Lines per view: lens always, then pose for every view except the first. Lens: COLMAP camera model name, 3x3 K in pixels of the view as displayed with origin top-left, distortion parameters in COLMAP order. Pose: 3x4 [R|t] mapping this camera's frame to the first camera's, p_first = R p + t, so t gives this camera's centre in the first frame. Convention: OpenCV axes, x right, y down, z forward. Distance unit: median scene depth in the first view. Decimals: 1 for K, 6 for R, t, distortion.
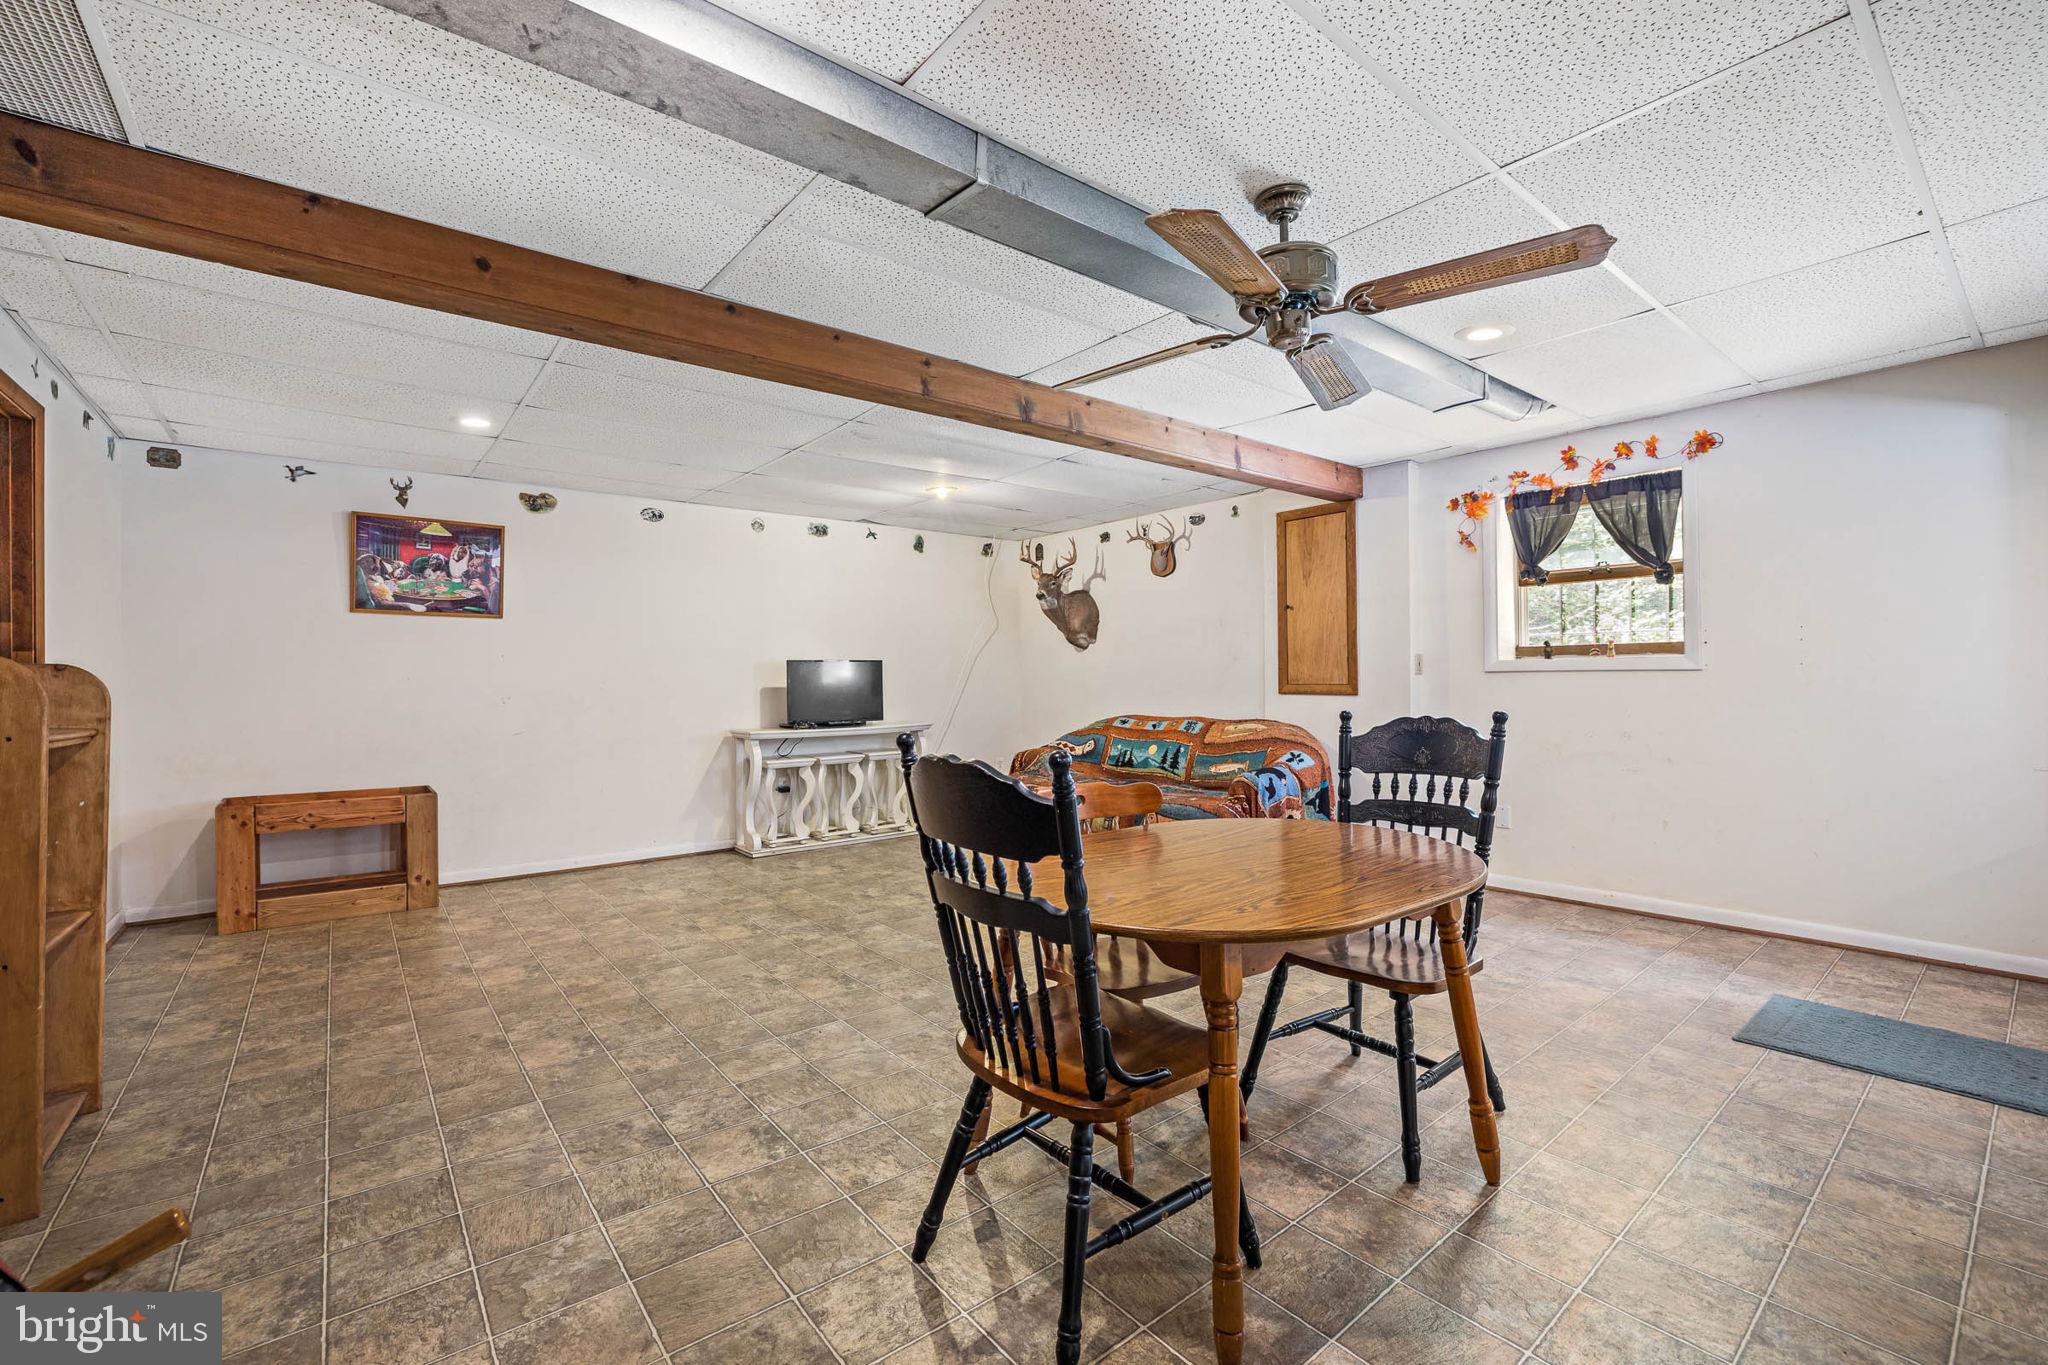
lens RADIAL K [[857.5, 0, 1024.0], [0, 857.5, 682.5], [0, 0, 1]] dist [-0.030057, 0.000251]
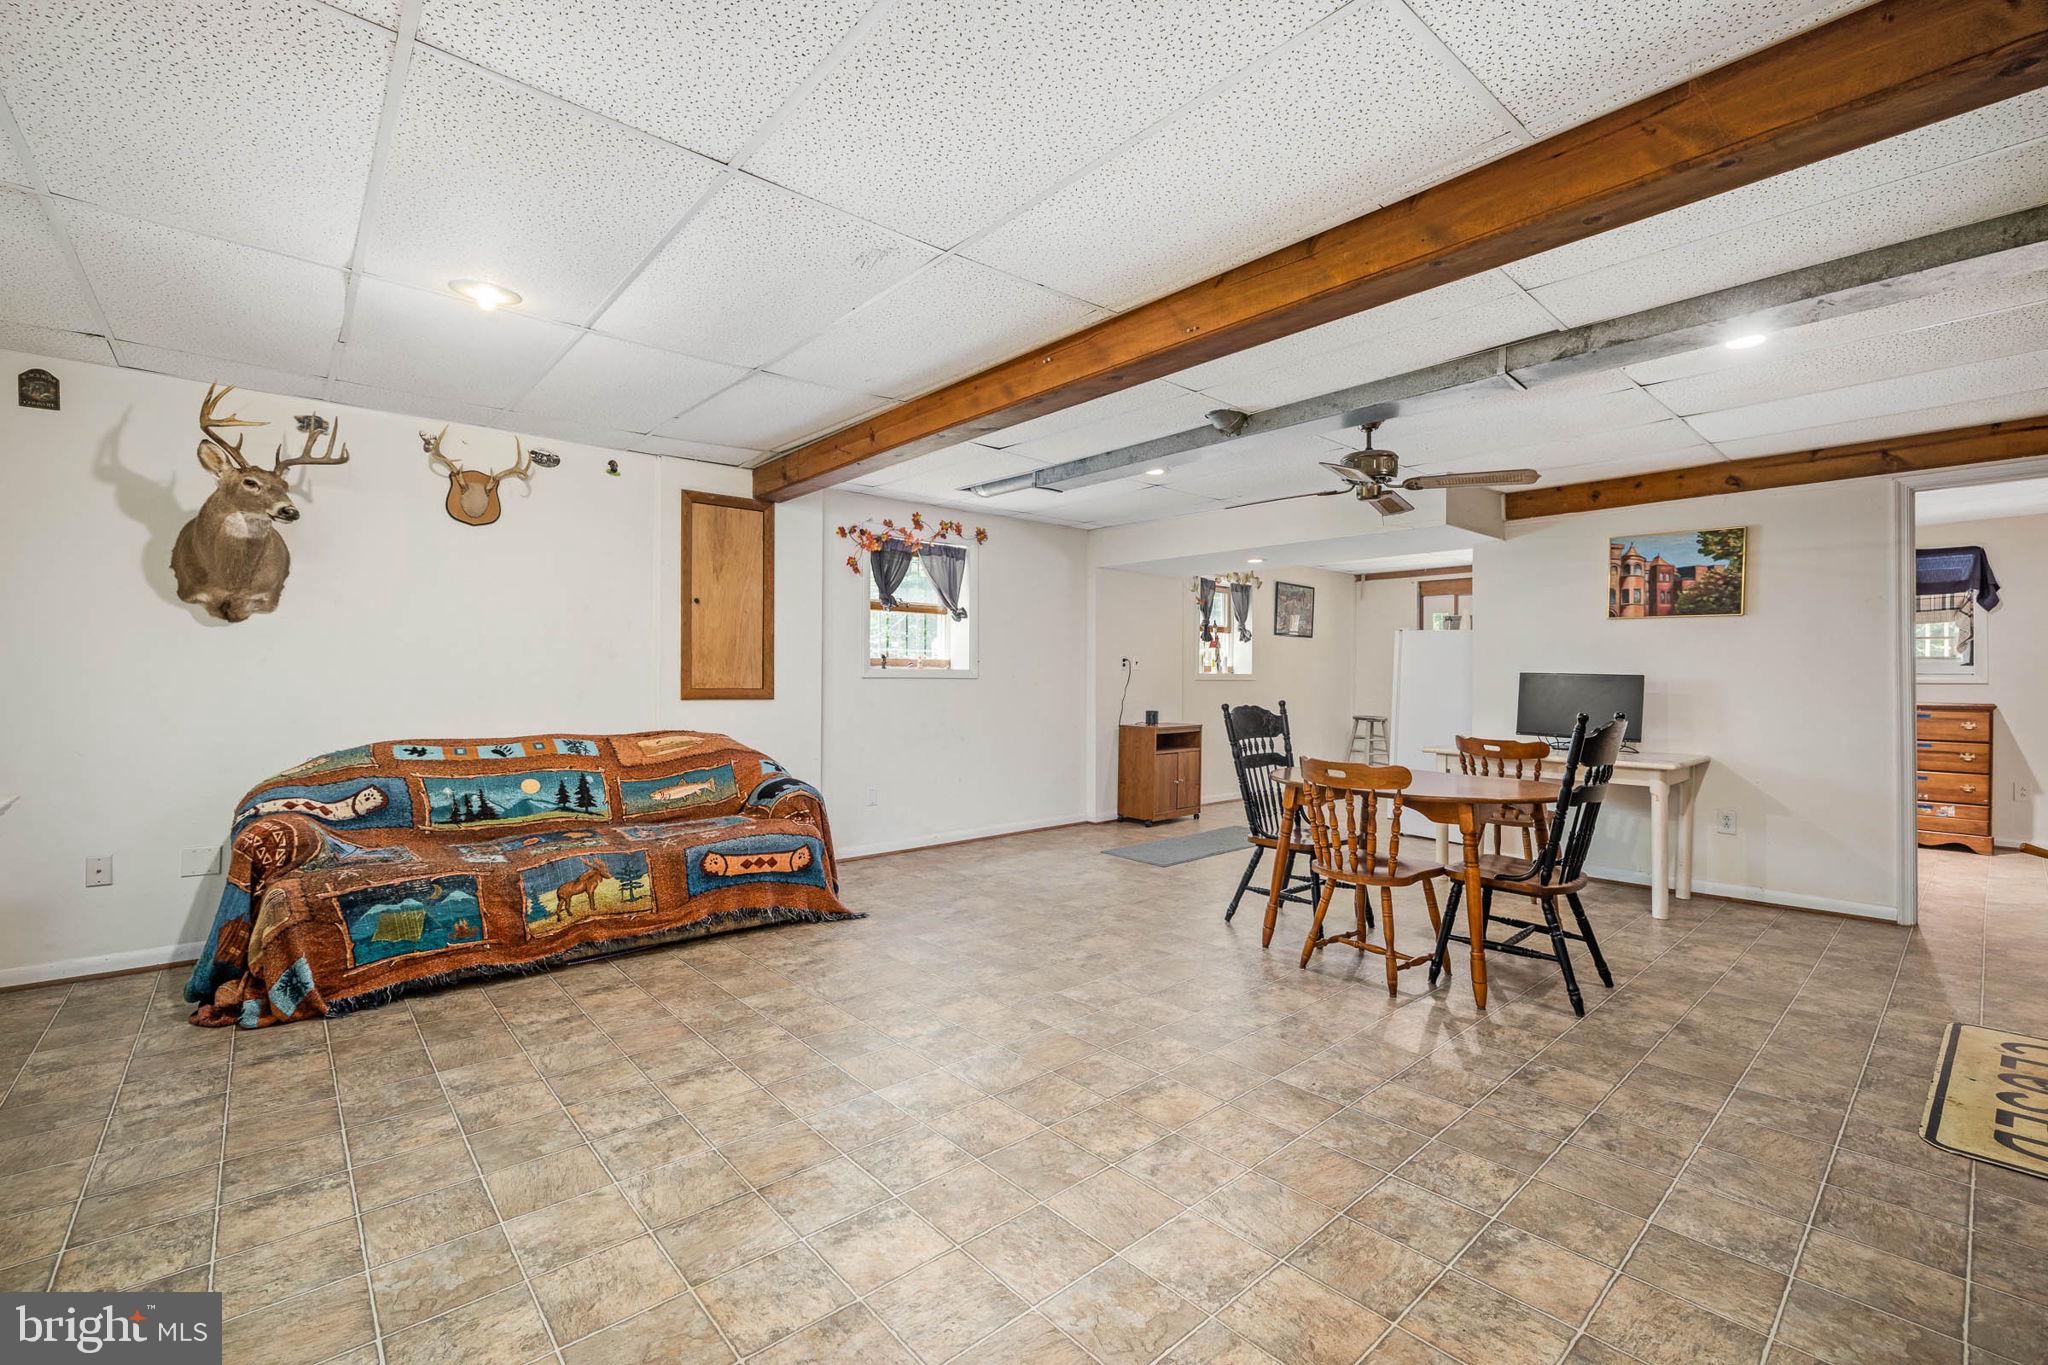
lens RADIAL K [[866.7, 0, 1019.0], [0, 866.7, 669.8], [0, 0, 1]] dist [-0.016978, 0.000301]
pose [[-0.035831, 0.021821, 0.999120, -0.797696], [0.000925, 0.999762, -0.021802, 0.003687], [-0.999357, 0.000143, -0.035842, 0.950569]]
